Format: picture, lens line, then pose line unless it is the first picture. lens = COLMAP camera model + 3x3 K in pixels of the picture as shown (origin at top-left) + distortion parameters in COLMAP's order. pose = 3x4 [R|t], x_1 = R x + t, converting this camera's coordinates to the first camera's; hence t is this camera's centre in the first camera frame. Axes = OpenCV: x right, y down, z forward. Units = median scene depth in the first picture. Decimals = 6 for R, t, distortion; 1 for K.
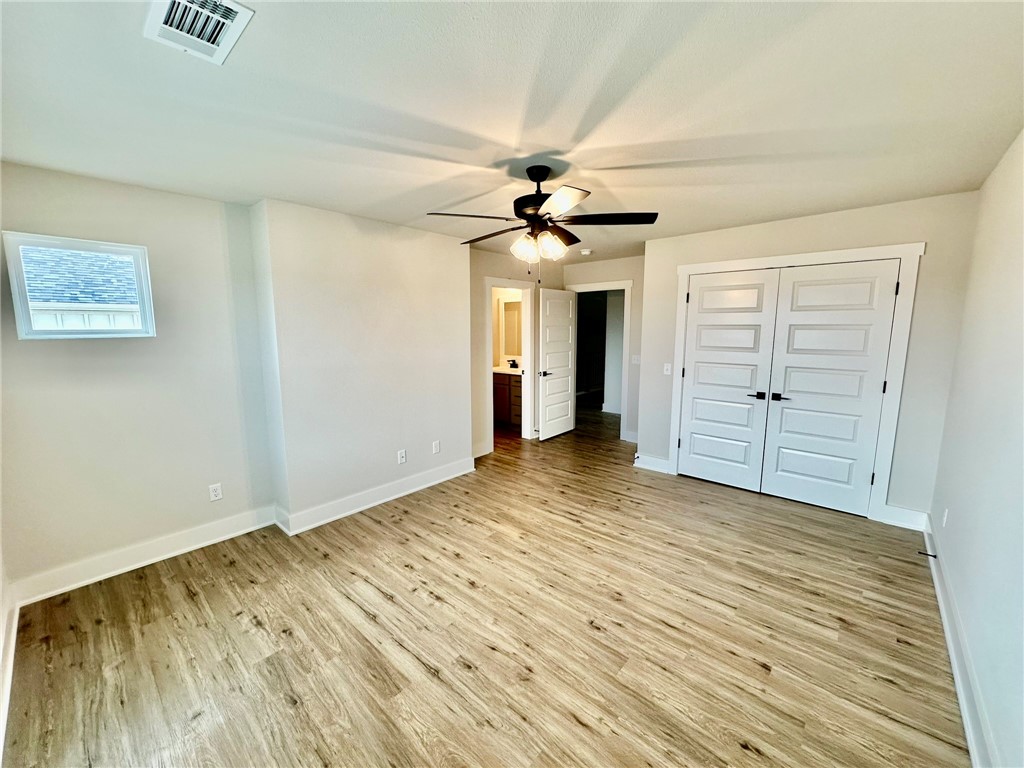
lens RADIAL K [[407.1, 0, 512.4], [0, 407.1, 387.0], [0, 0, 1]] dist [-0.005990, 0.000830]
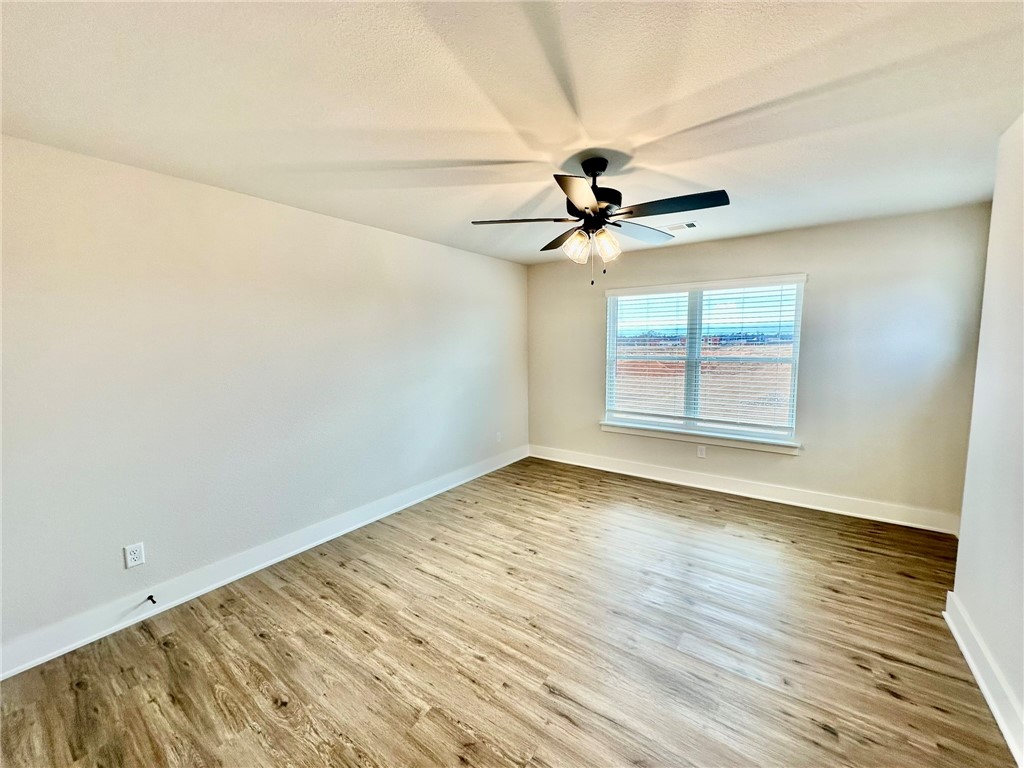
lens RADIAL K [[407.1, 0, 511.2], [0, 407.1, 384.3], [0, 0, 1]] dist [-0.005990, 0.000830]
pose [[-0.994471, 0.031301, -0.100234, 0.341856], [0.005471, 0.968688, 0.248220, -0.259330], [0.104865, 0.246299, -0.963504, 1.881544]]
